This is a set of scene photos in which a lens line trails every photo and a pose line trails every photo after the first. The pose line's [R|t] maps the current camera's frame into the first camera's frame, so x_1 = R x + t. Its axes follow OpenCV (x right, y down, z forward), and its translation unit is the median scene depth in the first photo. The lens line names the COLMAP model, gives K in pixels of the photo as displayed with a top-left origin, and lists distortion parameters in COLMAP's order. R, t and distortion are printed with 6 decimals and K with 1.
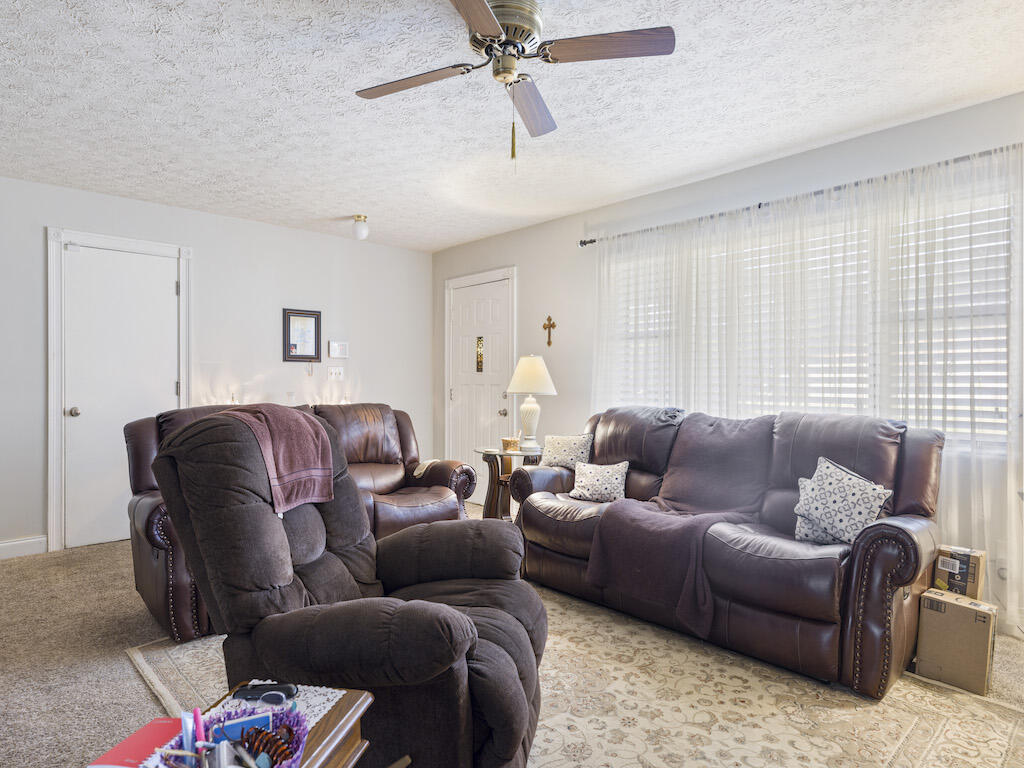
lens RADIAL K [[627.7, 0, 512.3], [0, 627.7, 383.8], [0, 0, 1]] dist [0.000055, -0.000005]
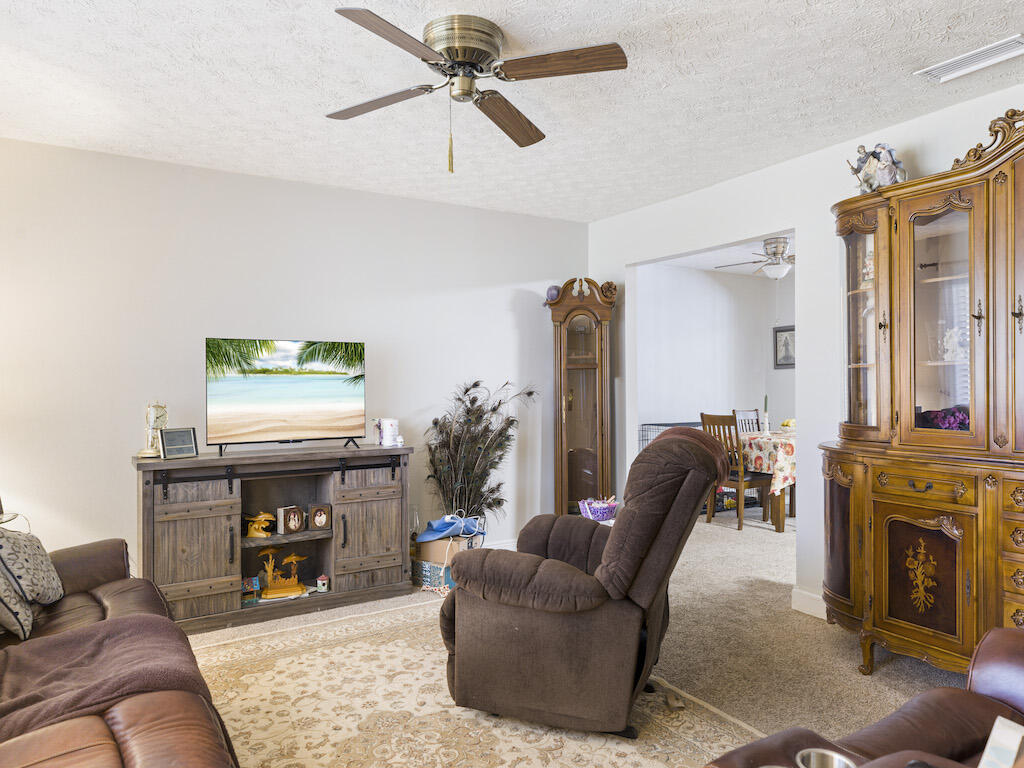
lens RADIAL K [[681.1, 0, 512.0], [0, 681.1, 383.9], [0, 0, 1]] dist [0.010437, 0.002965]
pose [[-0.982617, 0.004325, 0.185592, -0.288002], [0.006210, 0.999935, 0.009580, -0.053028], [-0.185538, 0.010566, -0.982580, 2.072496]]
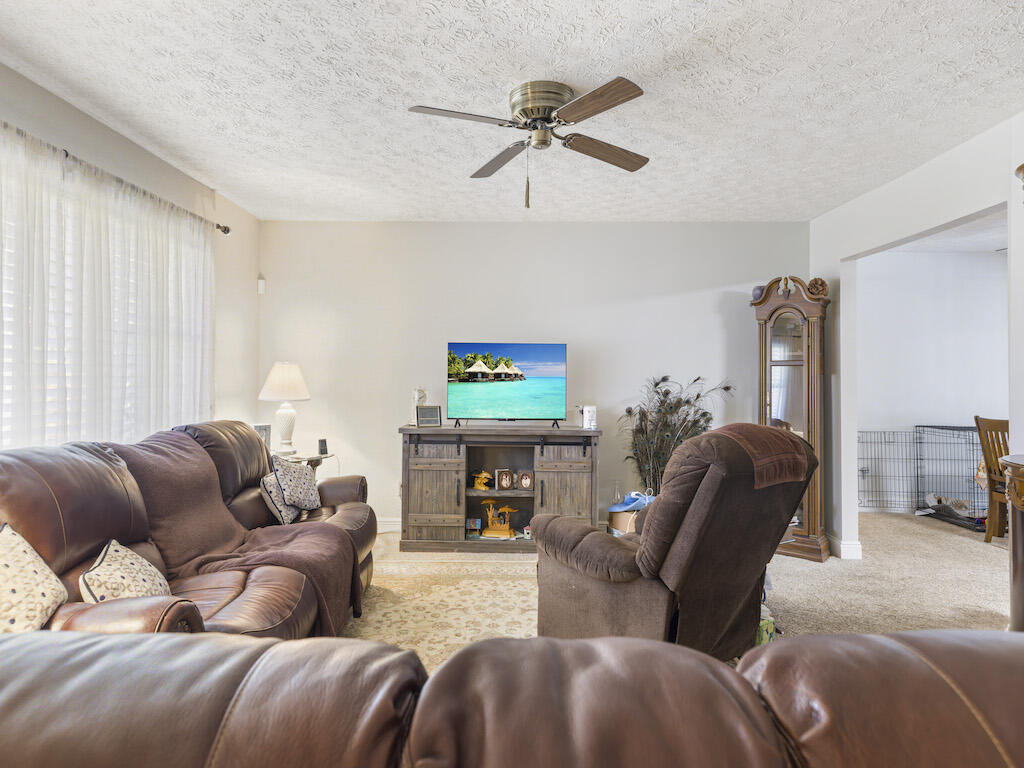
lens RADIAL K [[579.2, 0, 505.7], [0, 579.2, 364.8], [0, 0, 1]] dist [0.011813, -0.000714]
pose [[-0.730042, 0.005134, 0.683383, -0.734603], [-0.004784, 0.999909, -0.012623, -0.053183], [-0.683385, -0.012485, -0.729951, 1.893869]]
